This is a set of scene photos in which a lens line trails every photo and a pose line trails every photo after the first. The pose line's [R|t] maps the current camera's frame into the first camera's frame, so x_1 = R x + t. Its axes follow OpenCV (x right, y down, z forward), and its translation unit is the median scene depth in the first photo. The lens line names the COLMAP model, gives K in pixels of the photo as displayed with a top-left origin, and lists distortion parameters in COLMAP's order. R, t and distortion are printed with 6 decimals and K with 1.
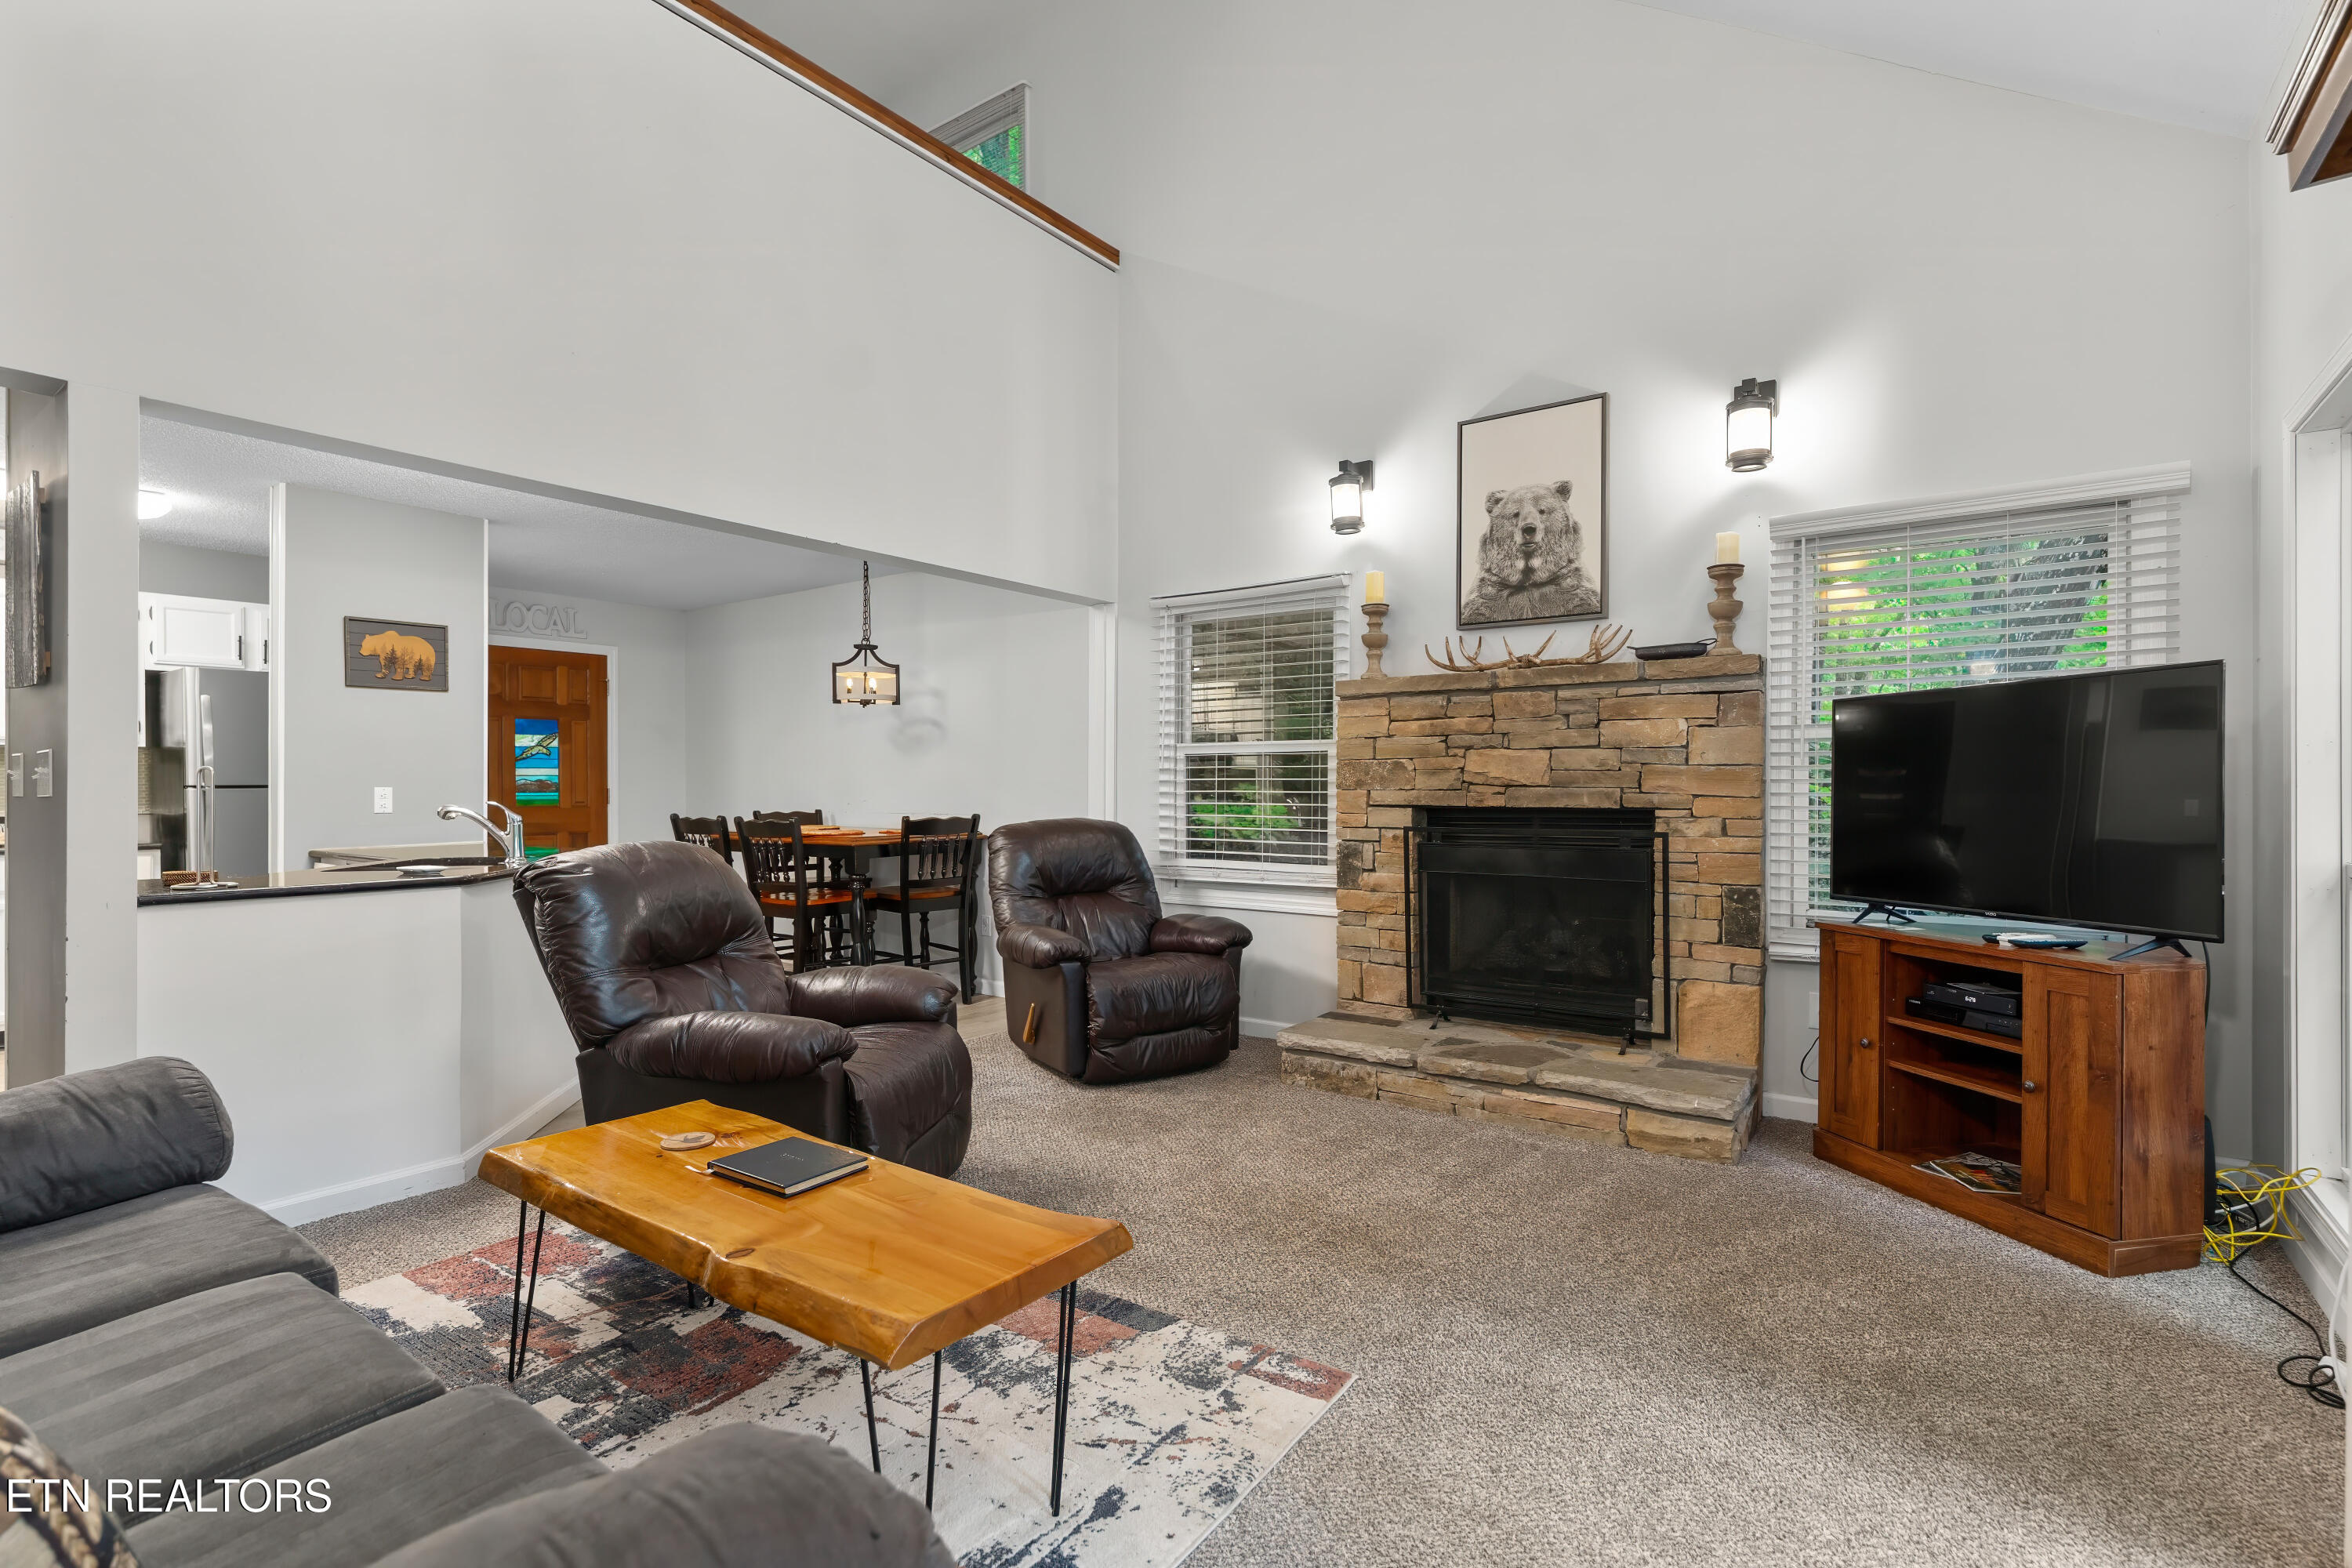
lens RADIAL K [[1196.7, 0, 1176.0], [0, 1196.7, 784.0], [0, 0, 1]] dist [0.023028, -0.000011]
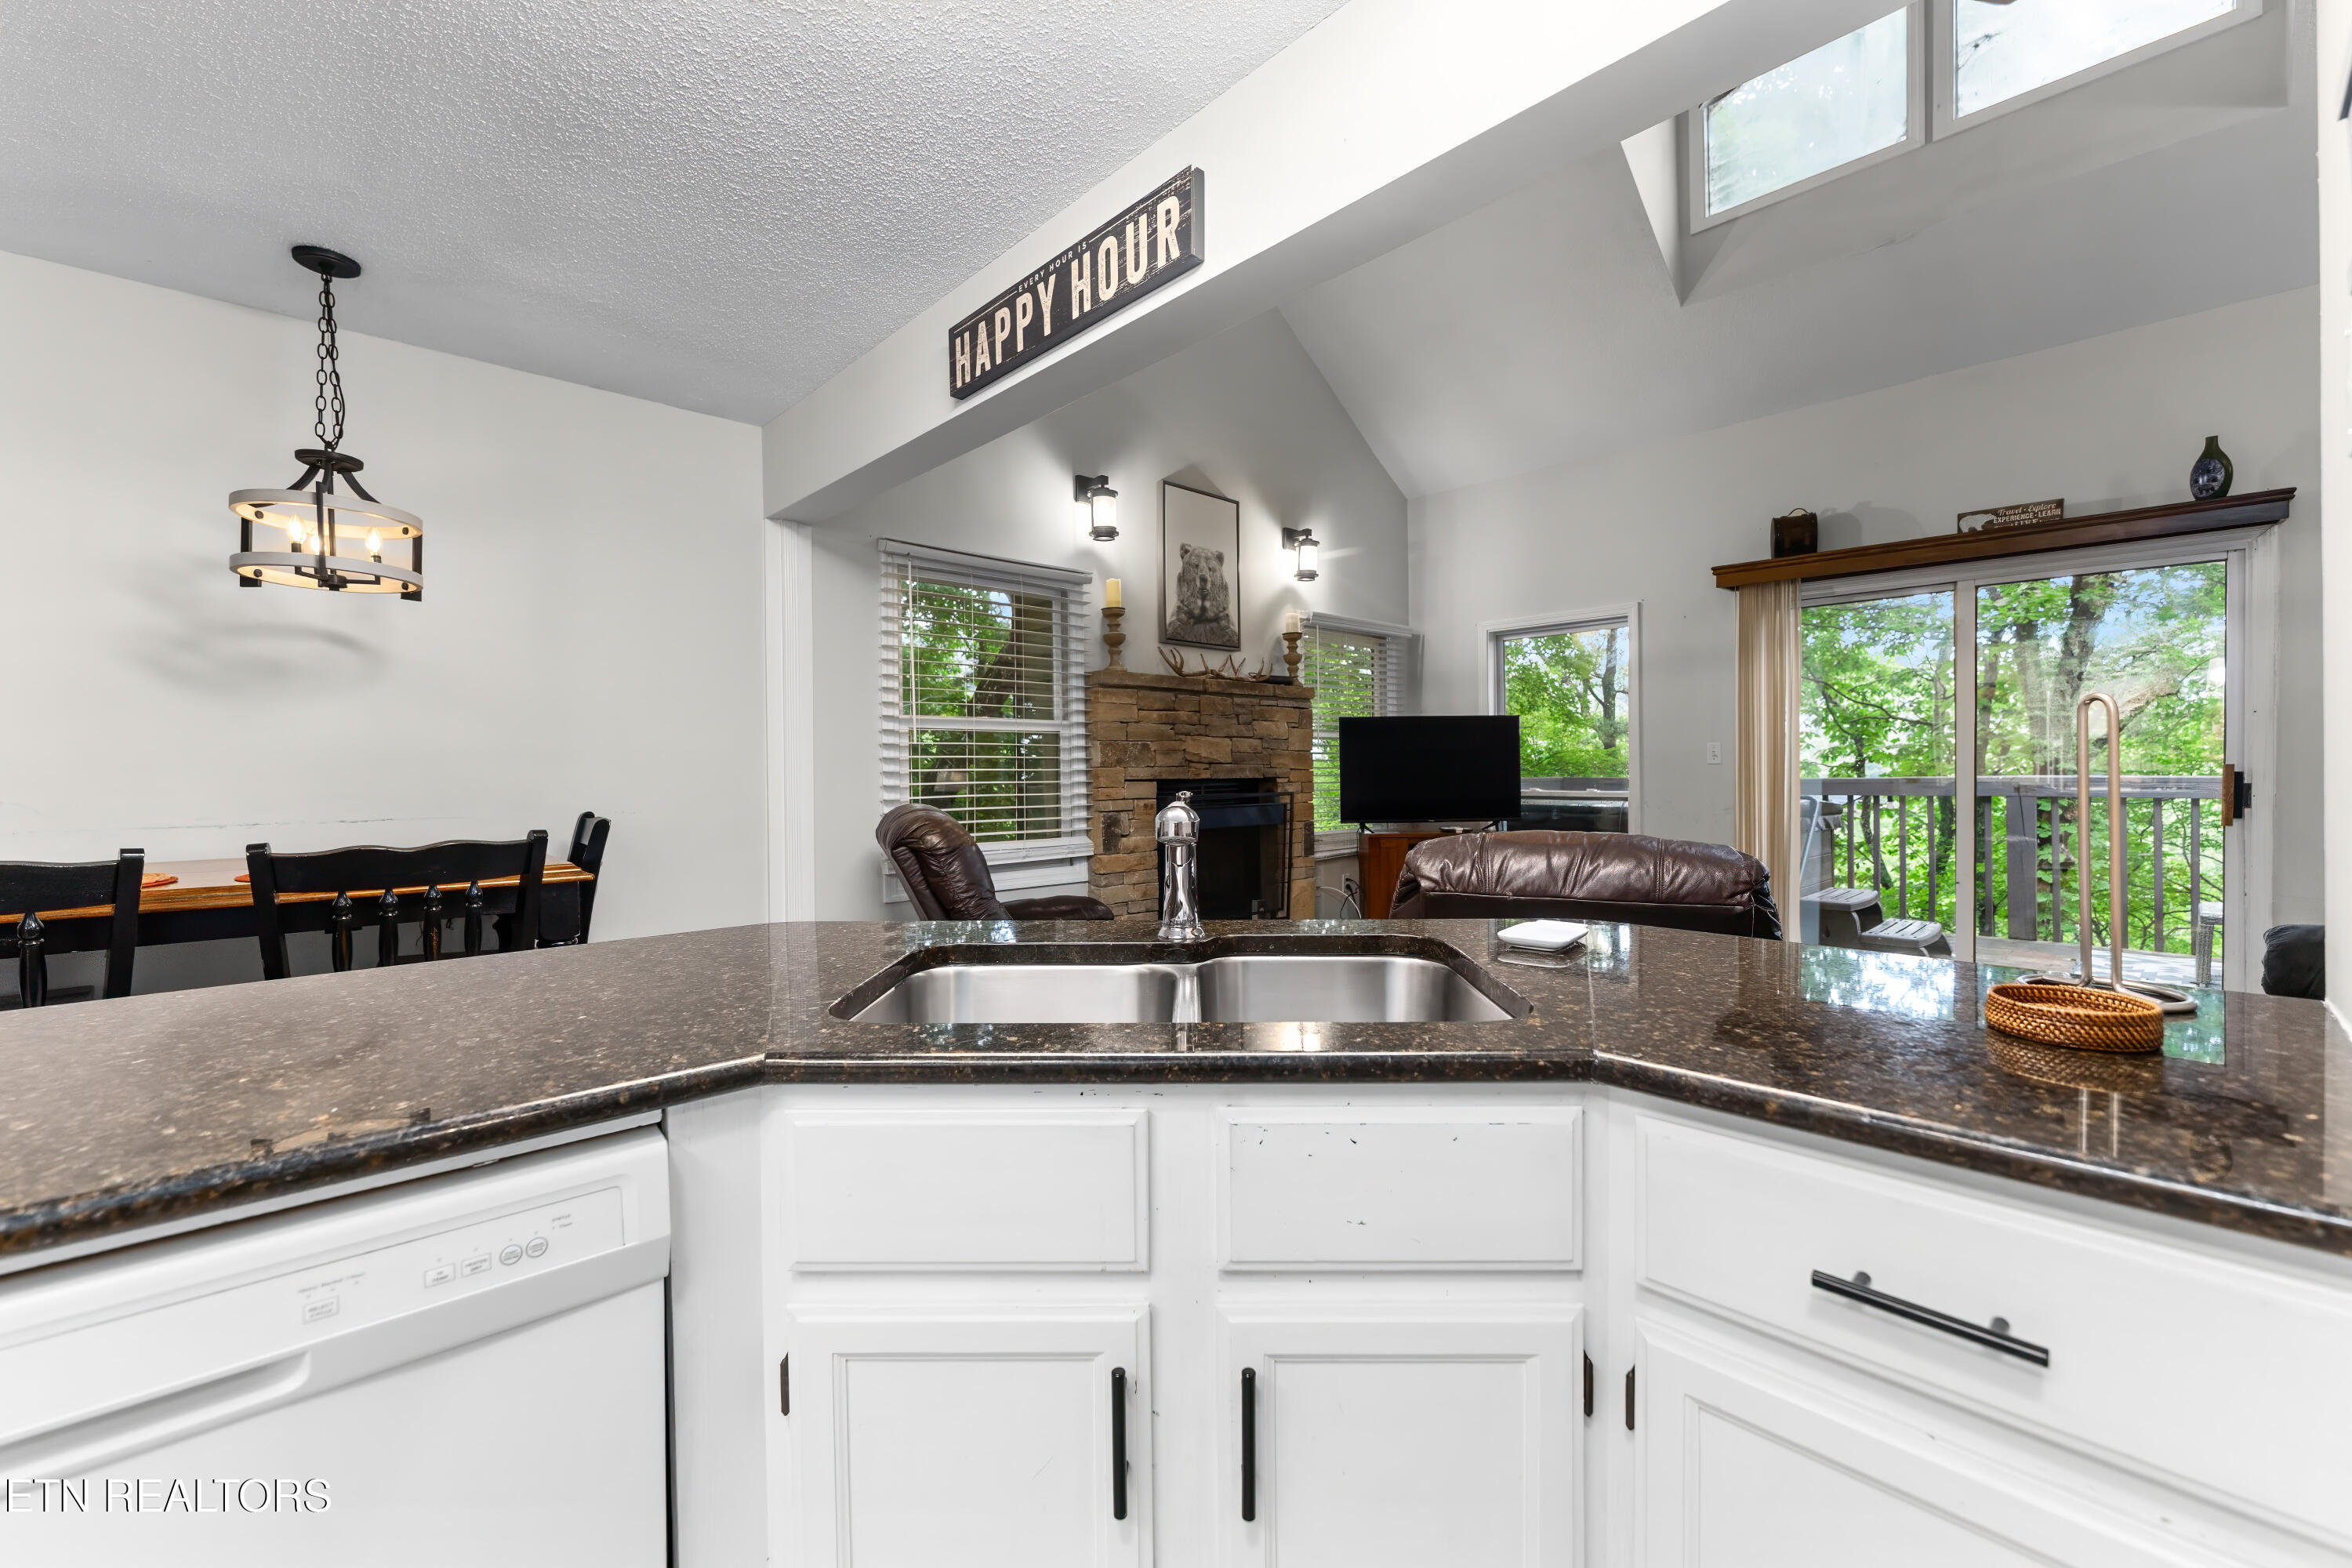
lens RADIAL K [[906.6, 0, 1181.7], [0, 906.6, 761.9], [0, 0, 1]] dist [0.074628, 0.000028]
pose [[0.191896, 0.005530, 0.981400, -0.760029], [0.006845, 0.999952, -0.006972, 0.007104], [-0.981391, 0.008055, 0.191849, 0.843191]]
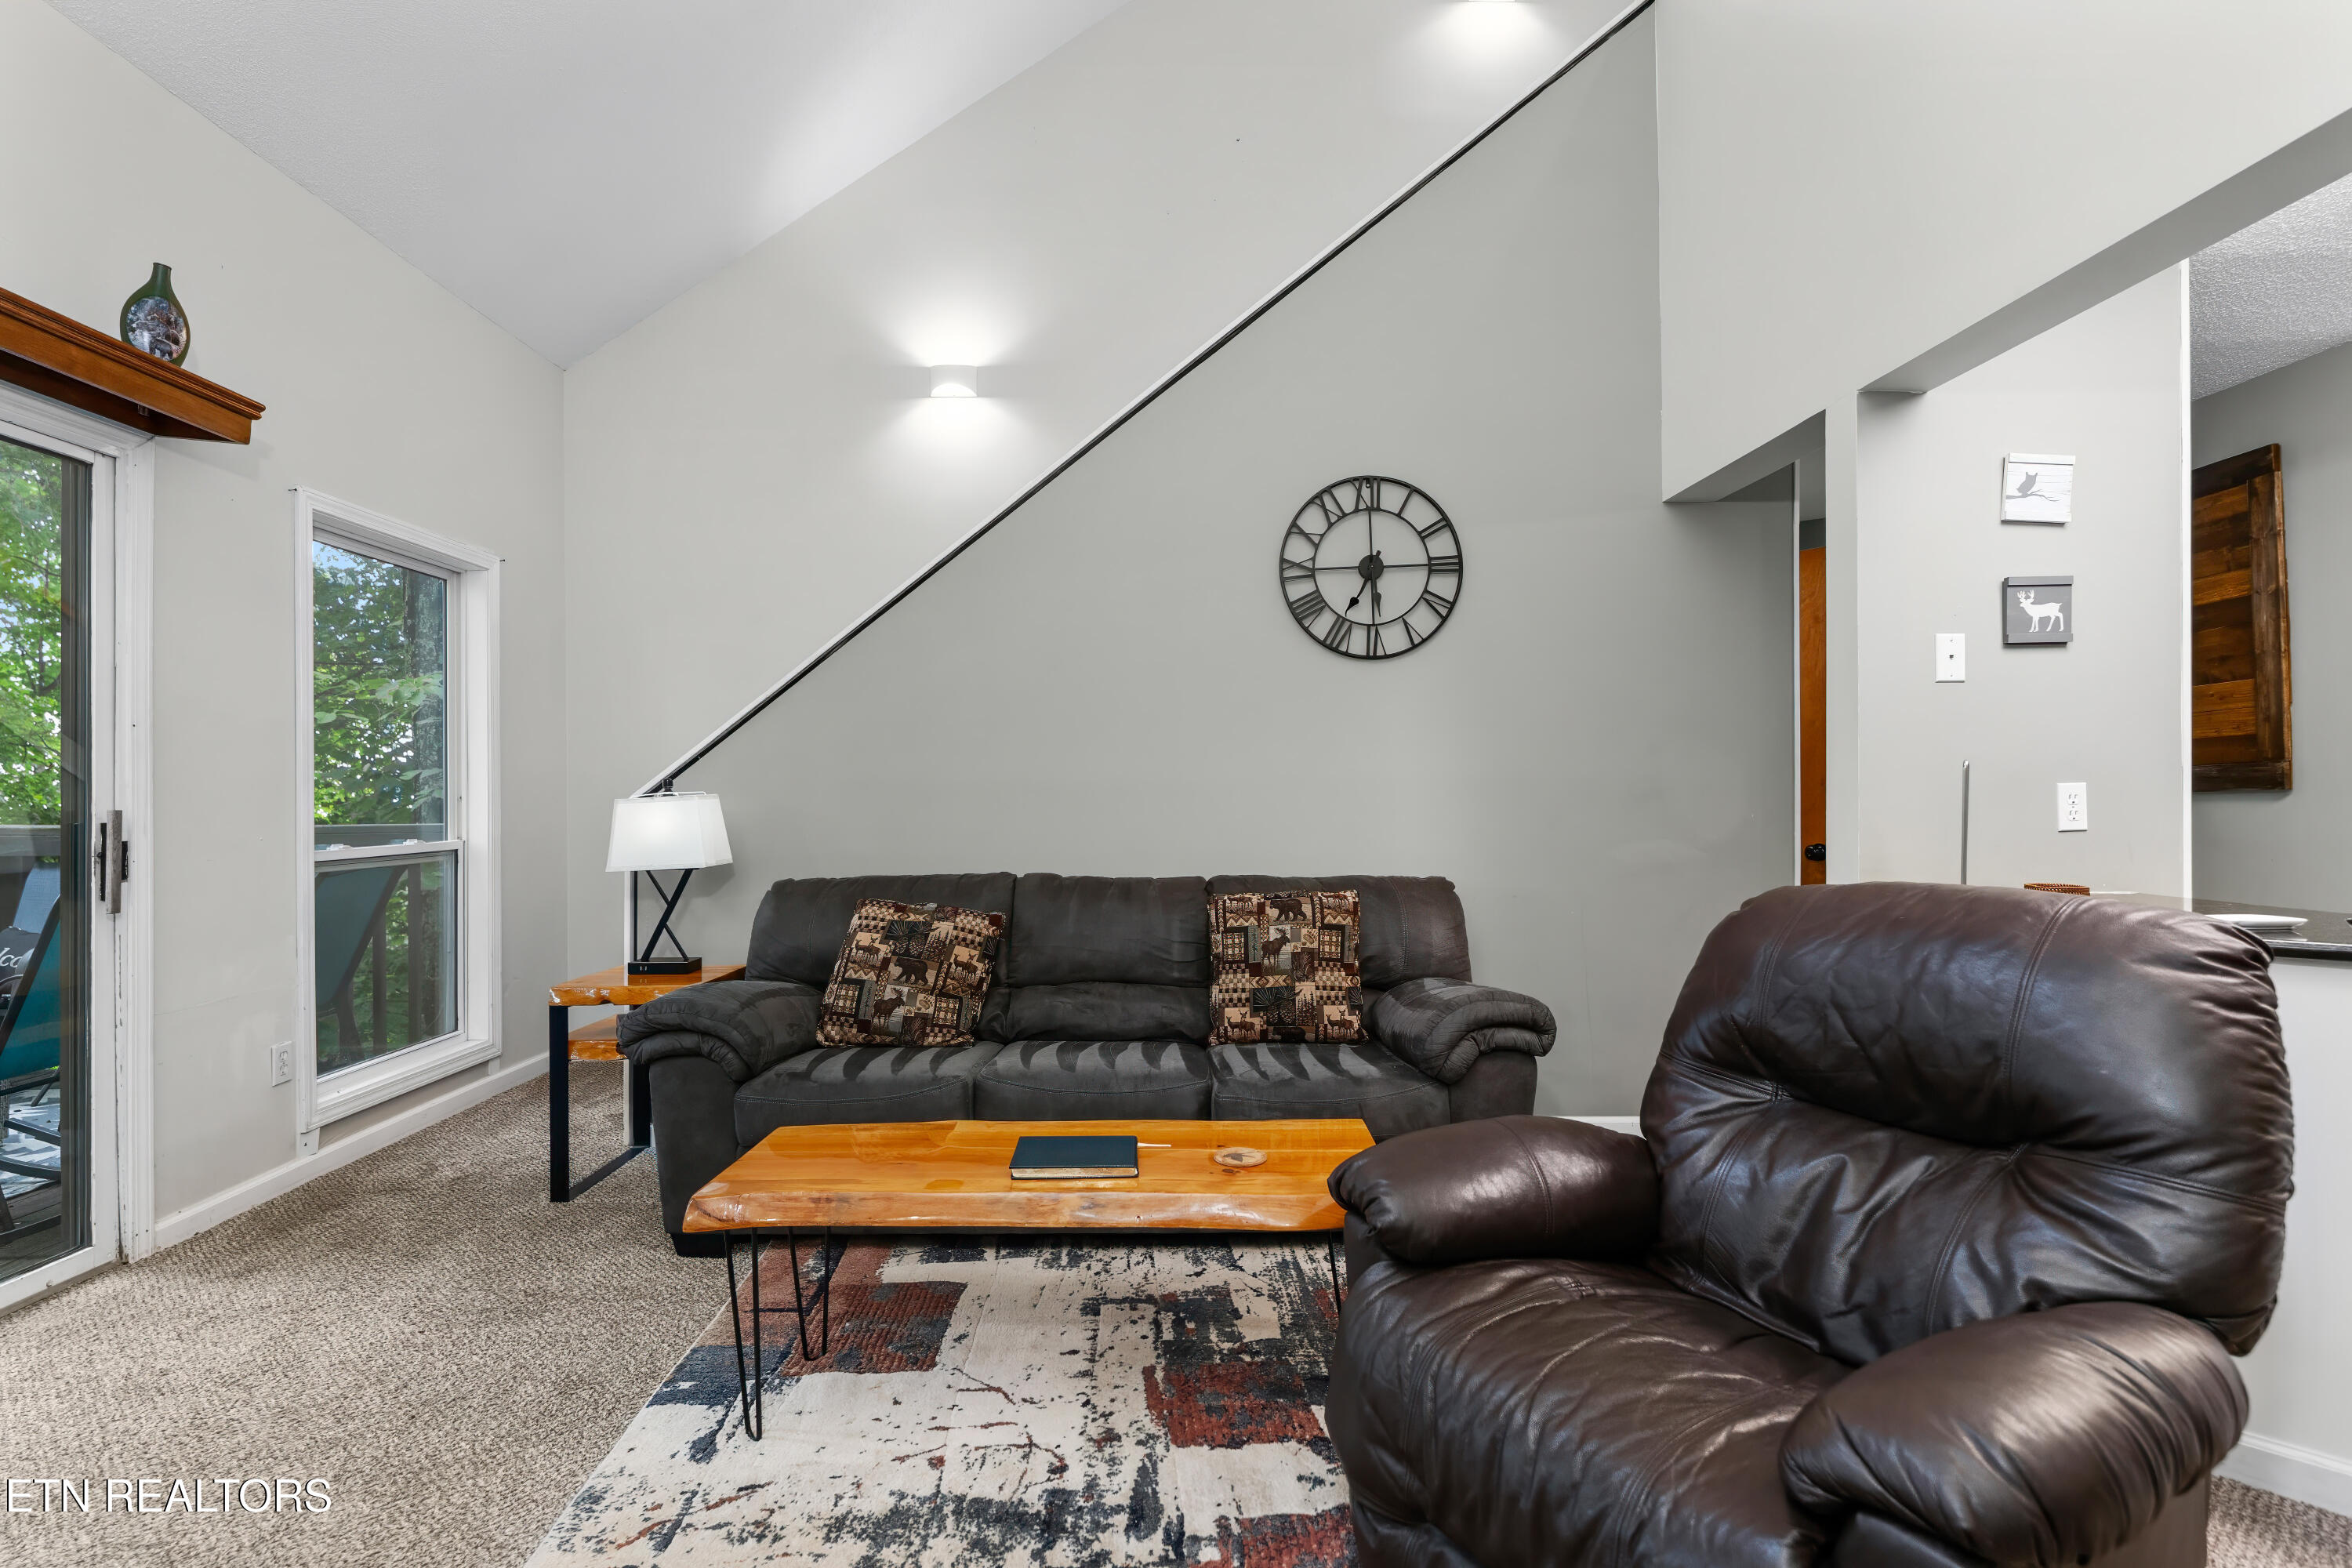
lens RADIAL K [[1166.7, 0, 1204.6], [0, 1166.7, 800.9], [0, 0, 1]] dist [0.001050, -0.000094]
pose [[-0.804078, 0.004904, -0.594504, 0.084121], [0.005152, 0.999986, 0.001279, 0.006490], [0.594502, -0.002034, -0.804092, 0.877574]]
